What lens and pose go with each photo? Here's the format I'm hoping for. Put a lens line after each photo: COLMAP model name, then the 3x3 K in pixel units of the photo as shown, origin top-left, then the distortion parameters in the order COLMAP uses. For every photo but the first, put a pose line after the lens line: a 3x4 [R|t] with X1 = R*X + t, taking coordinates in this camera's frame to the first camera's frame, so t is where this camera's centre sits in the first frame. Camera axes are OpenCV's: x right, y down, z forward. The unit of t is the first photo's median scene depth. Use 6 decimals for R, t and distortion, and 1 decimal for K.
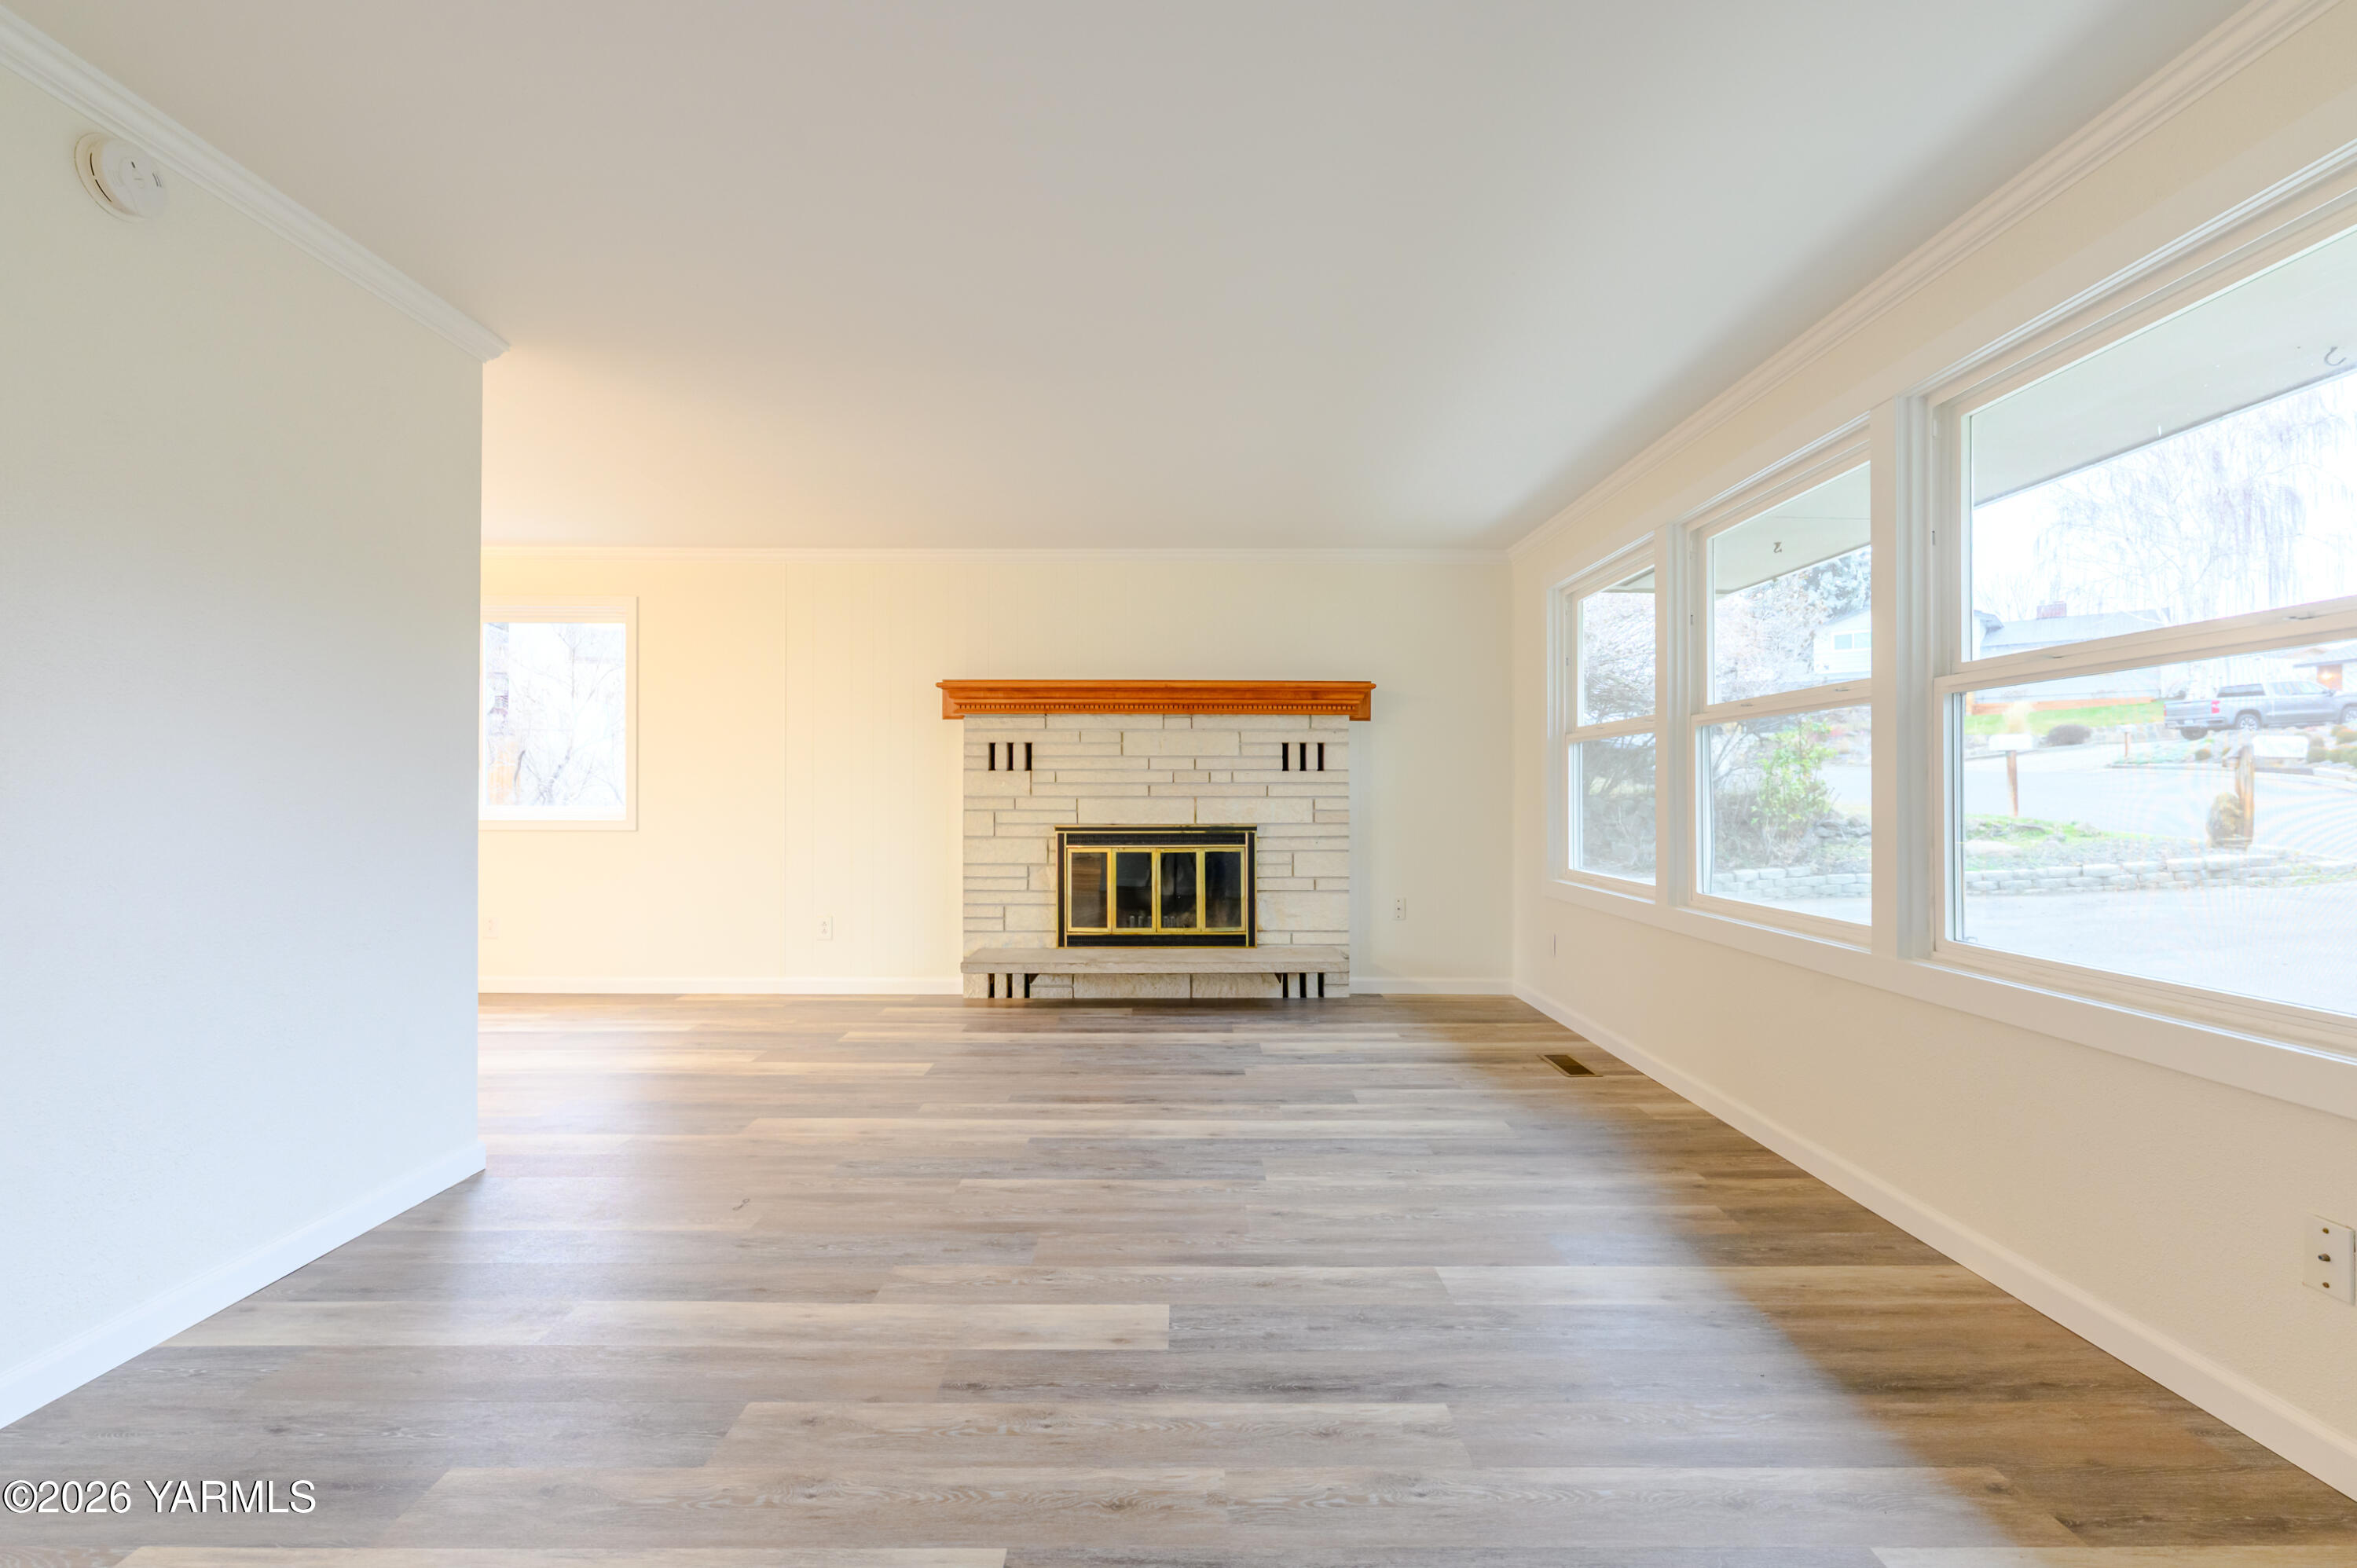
lens RADIAL K [[1037.8, 0, 1178.5], [0, 1037.8, 784.0], [0, 0, 1]] dist [-0.000606, -0.000102]
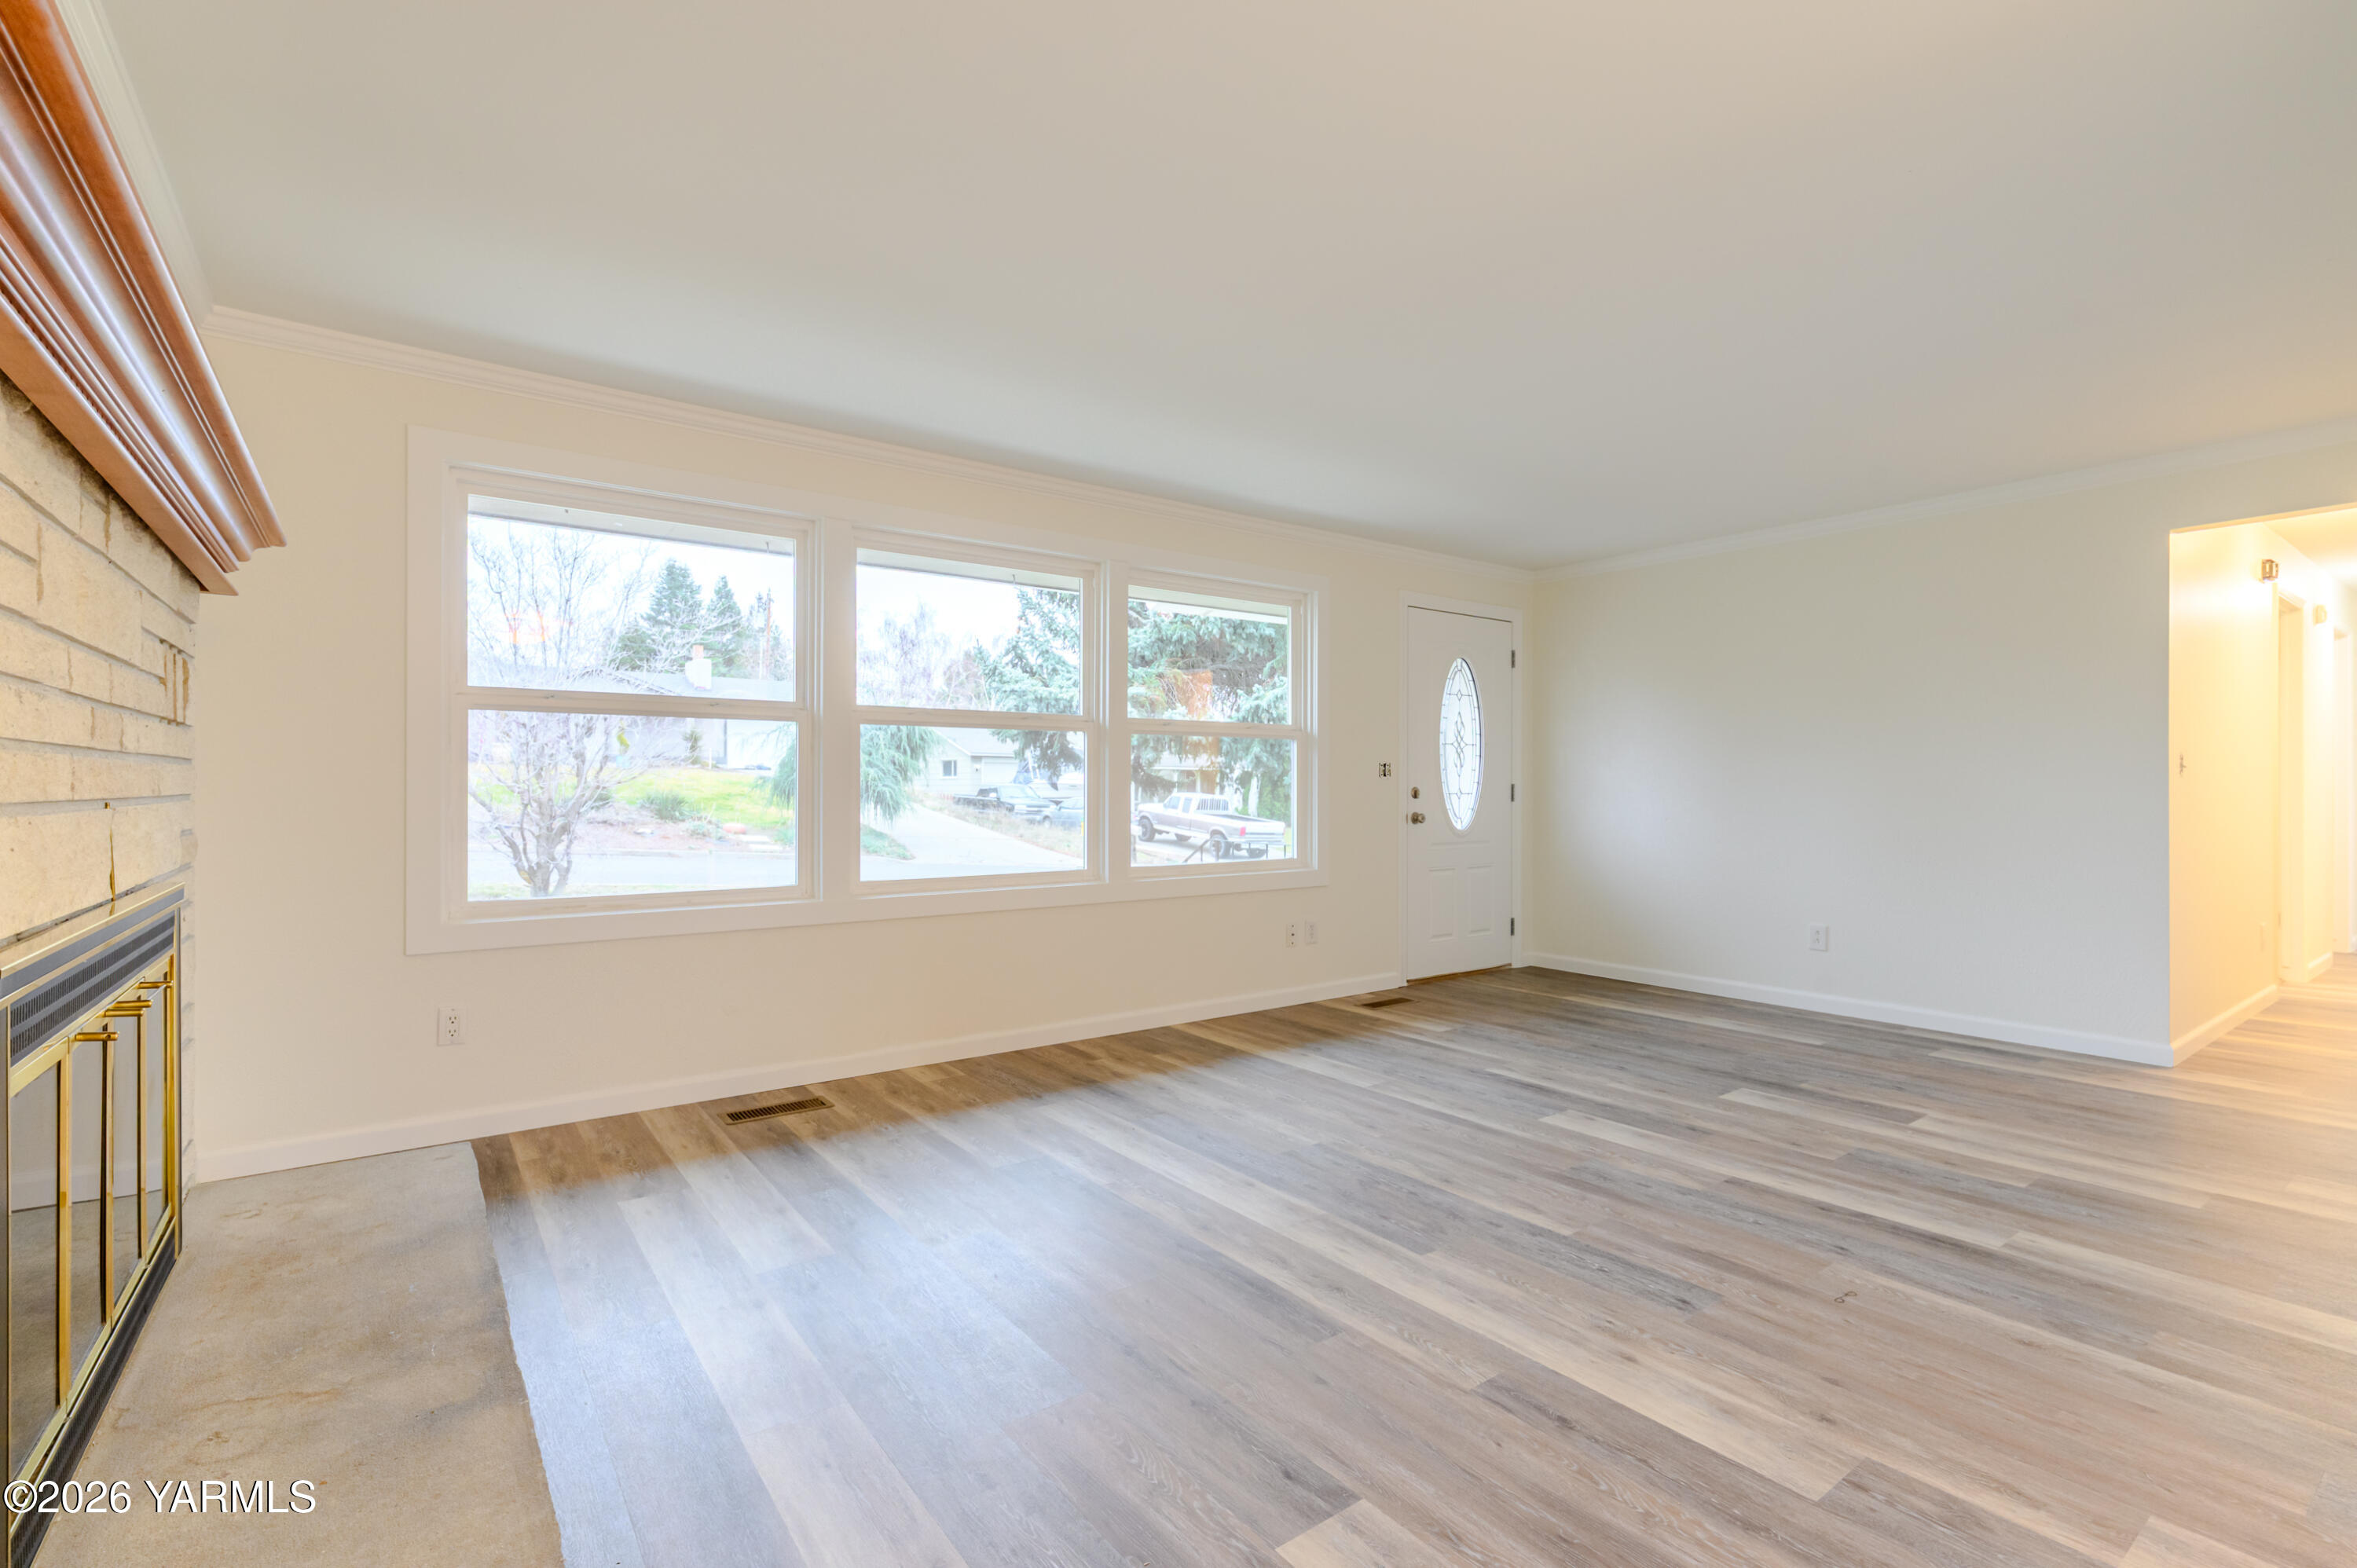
lens RADIAL K [[1085.3, 0, 1163.9], [0, 1085.3, 785.1], [0, 0, 1]] dist [-0.000578, -0.000014]
pose [[-0.590082, 0.000304, 0.807343, -0.385703], [-0.009750, 0.999924, -0.007503, 0.008208], [-0.807285, -0.012299, -0.590034, 0.943117]]
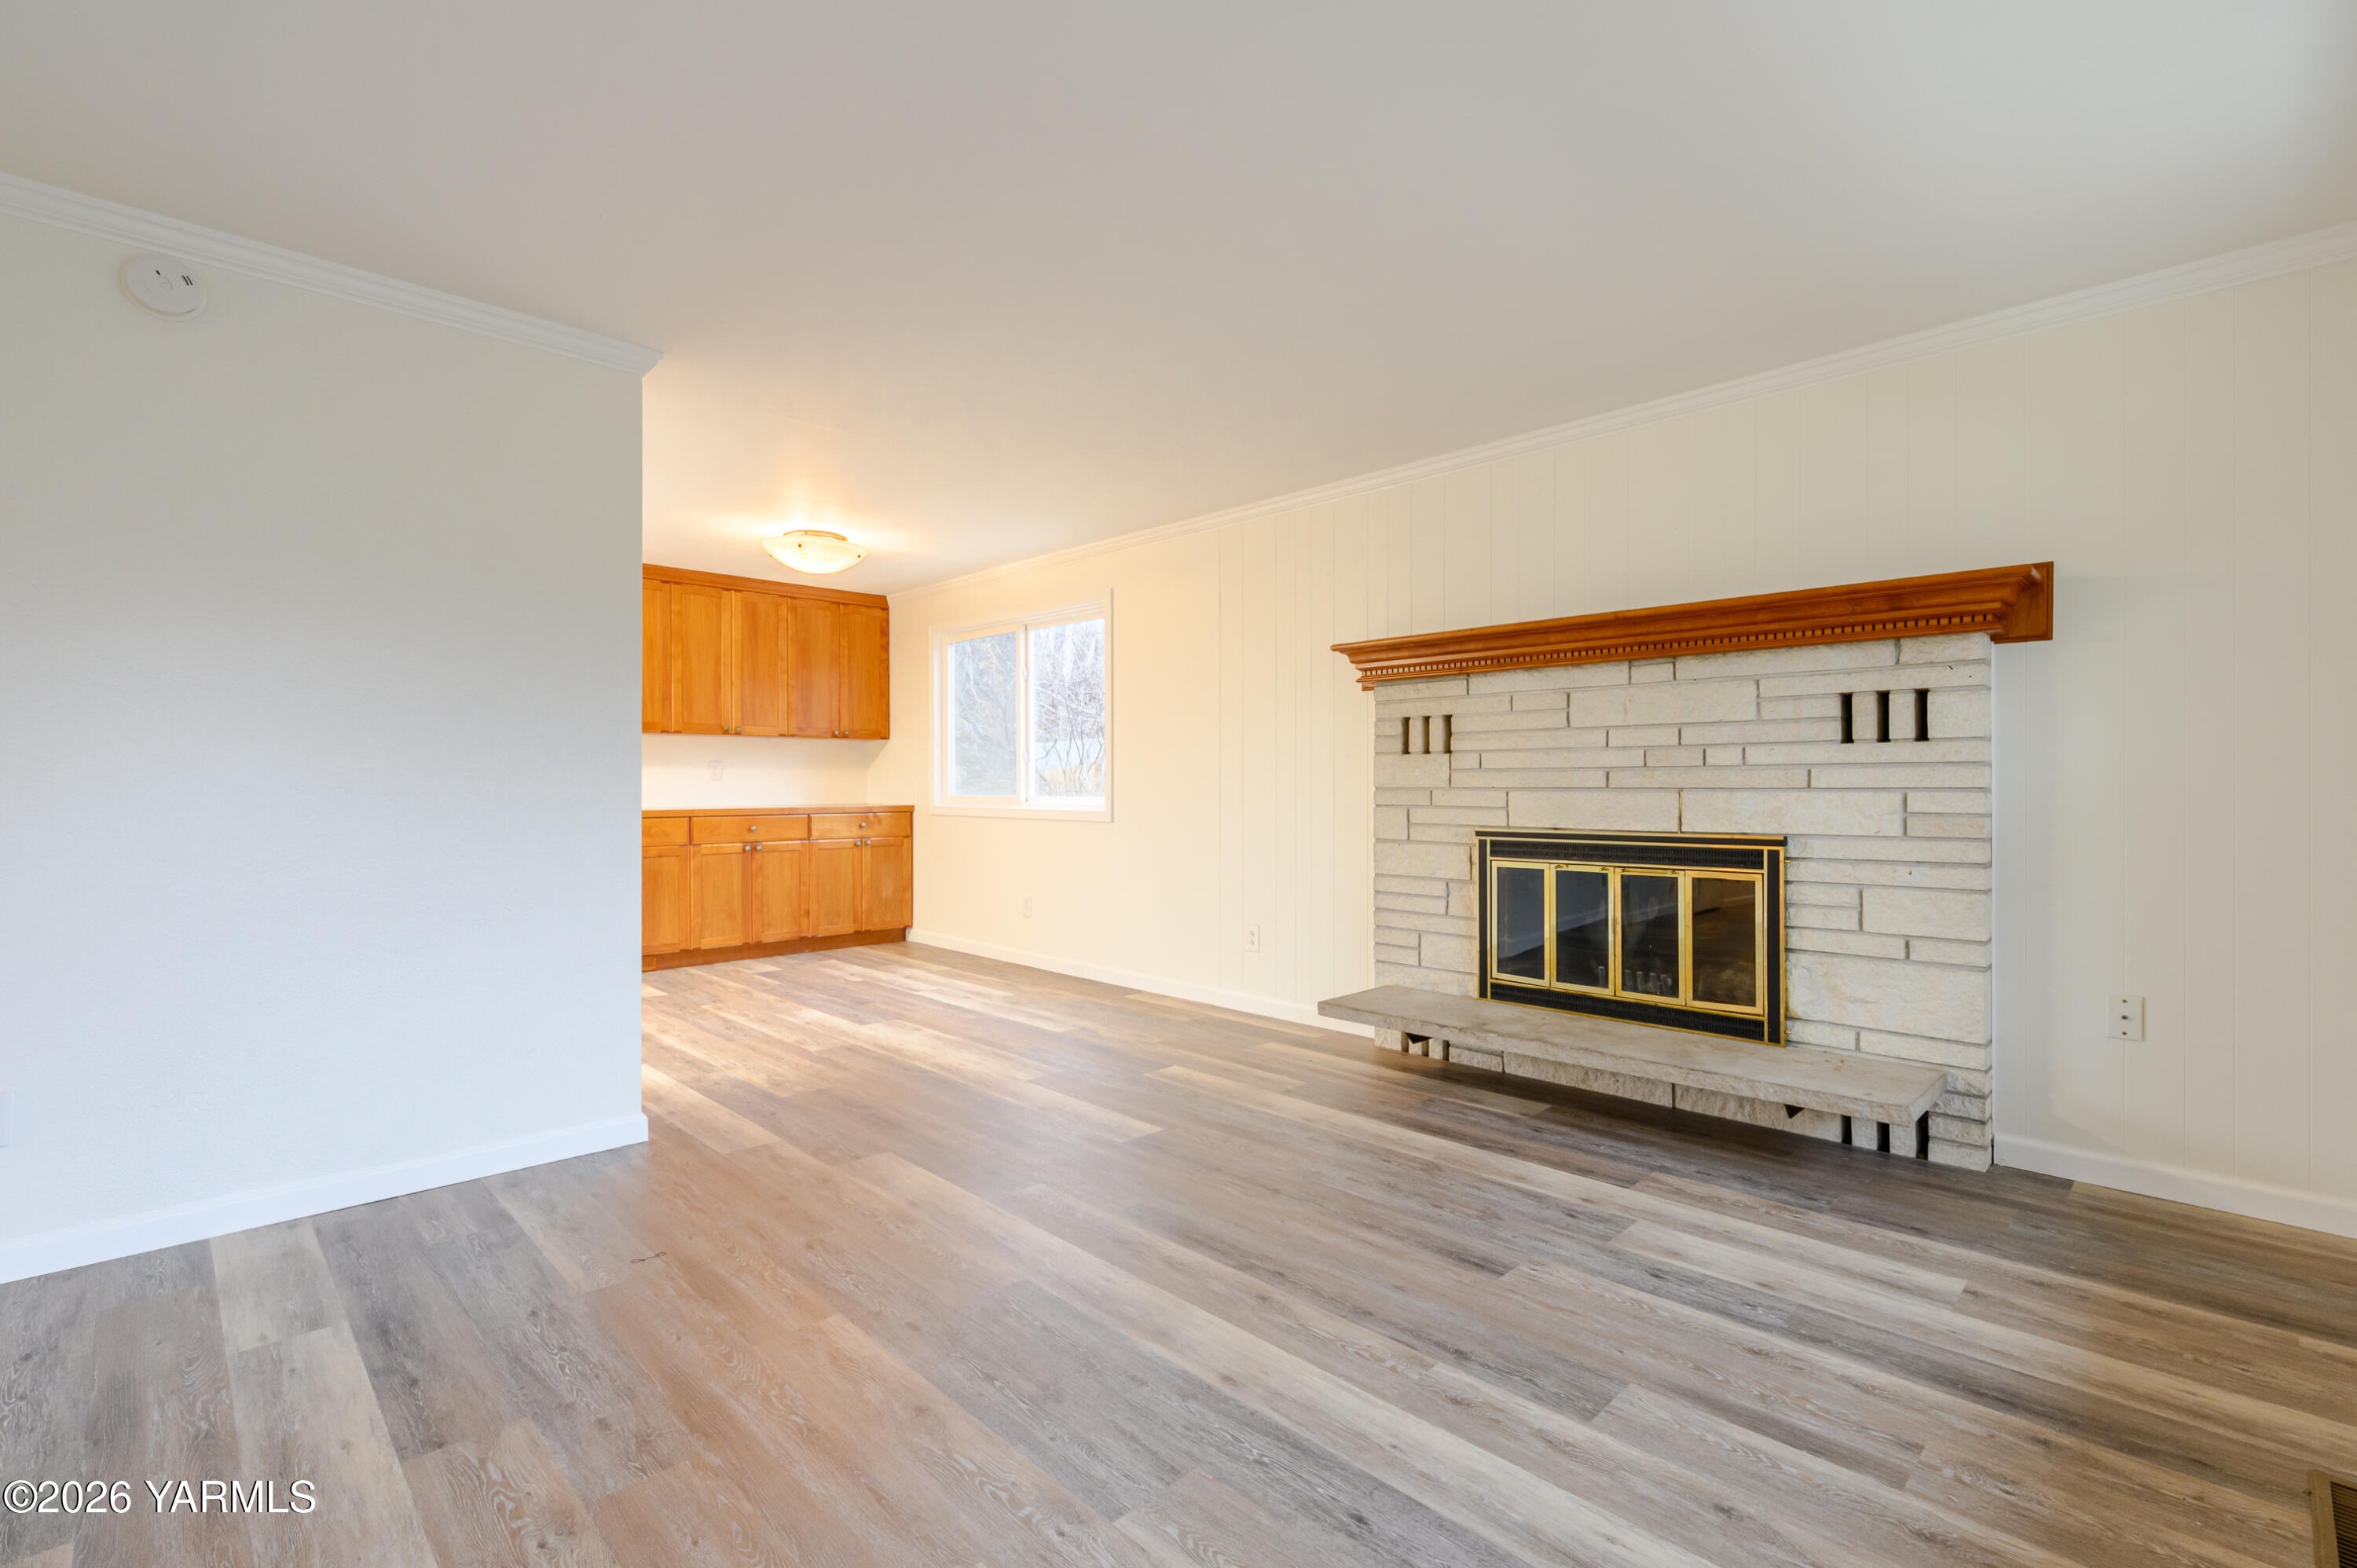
lens RADIAL K [[1046.8, 0, 1178.5], [0, 1046.8, 784.0], [0, 0, 1]] dist [-0.001144, -0.000053]
pose [[0.705797, -0.002937, -0.708408, 0.251107], [0.008890, 0.999949, 0.004712, 0.003850], [0.708358, -0.009623, 0.705787, 0.341098]]
